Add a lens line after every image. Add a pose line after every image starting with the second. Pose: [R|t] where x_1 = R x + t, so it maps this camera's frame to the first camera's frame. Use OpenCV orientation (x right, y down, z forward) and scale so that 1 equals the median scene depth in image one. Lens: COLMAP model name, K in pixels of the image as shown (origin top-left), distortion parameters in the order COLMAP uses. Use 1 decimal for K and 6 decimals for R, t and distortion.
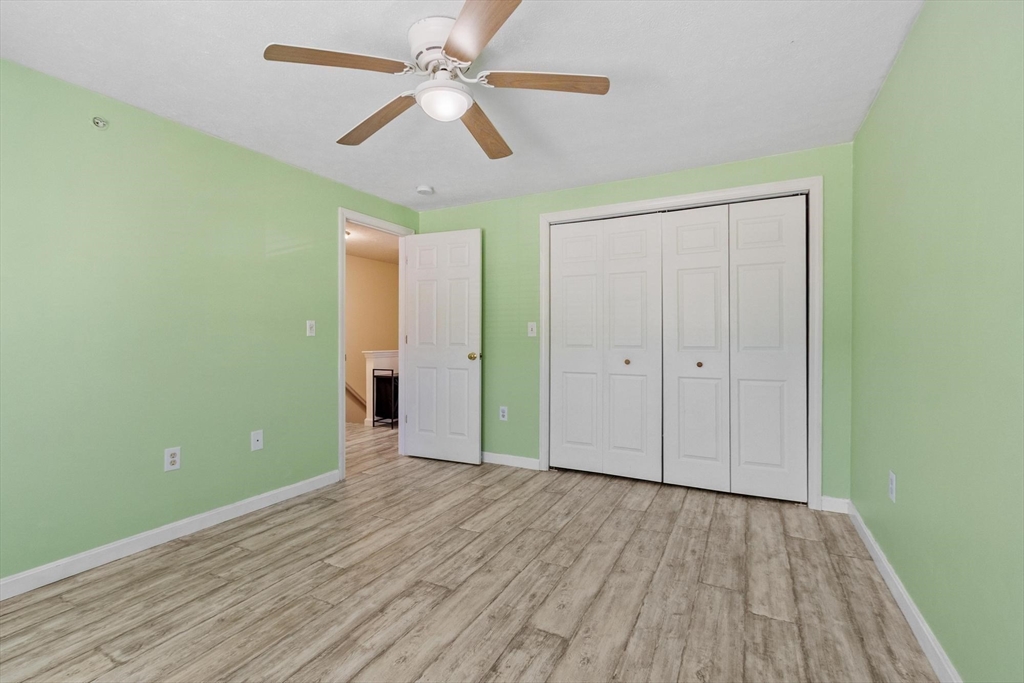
lens RADIAL K [[460.2, 0, 513.6], [0, 460.2, 338.4], [0, 0, 1]] dist [0.003036, -0.001682]
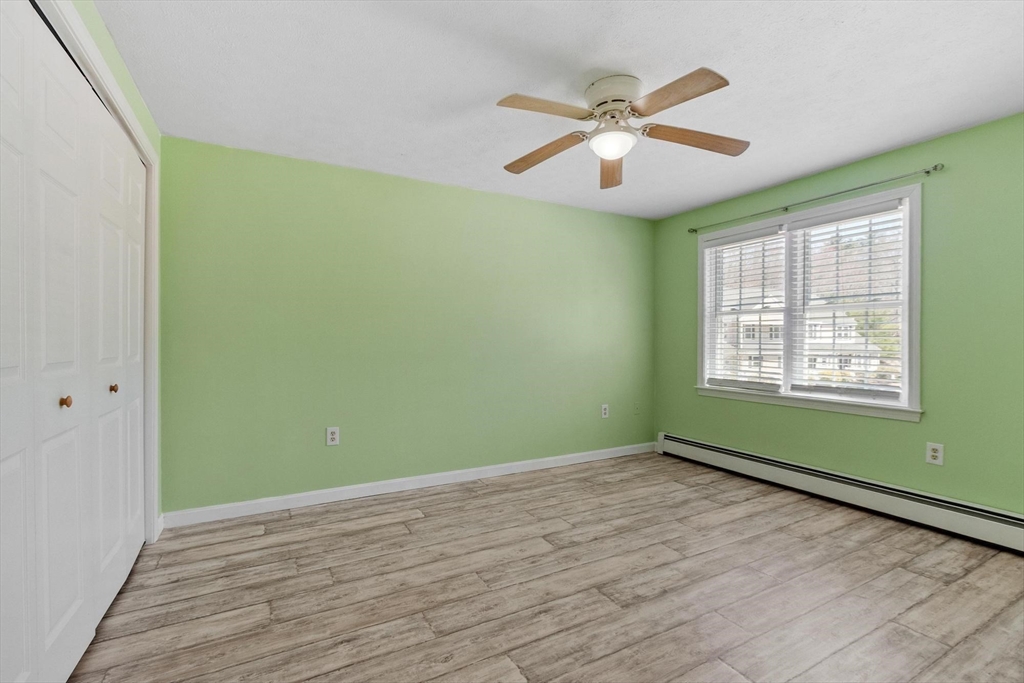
lens RADIAL K [[460.2, 0, 508.4], [0, 460.2, 340.9], [0, 0, 1]] dist [0.003036, -0.001682]
pose [[-0.828244, 0.000545, 0.560368, -0.520951], [0.003262, 0.999987, 0.003850, -0.006324], [-0.560359, 0.005017, -0.828235, 1.861963]]
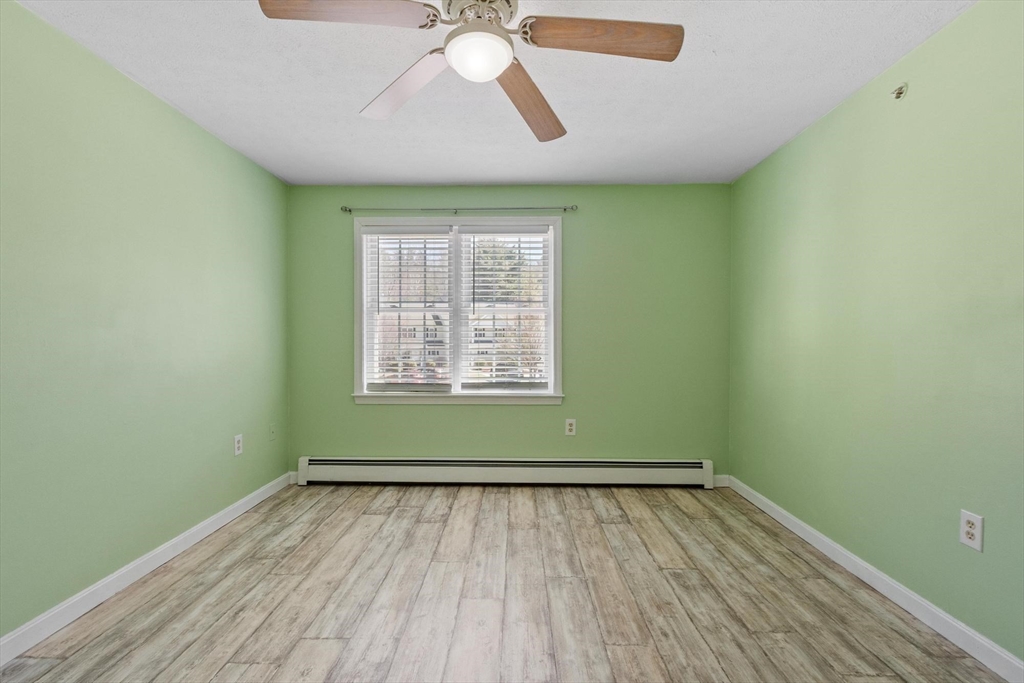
lens RADIAL K [[460.2, 0, 511.0], [0, 460.2, 343.3], [0, 0, 1]] dist [0.003036, -0.001682]
pose [[-0.894595, 0.003892, -0.446861, 0.149558], [-0.001585, 0.999928, 0.011883, -0.007893], [0.446876, 0.011339, -0.894524, 1.534089]]
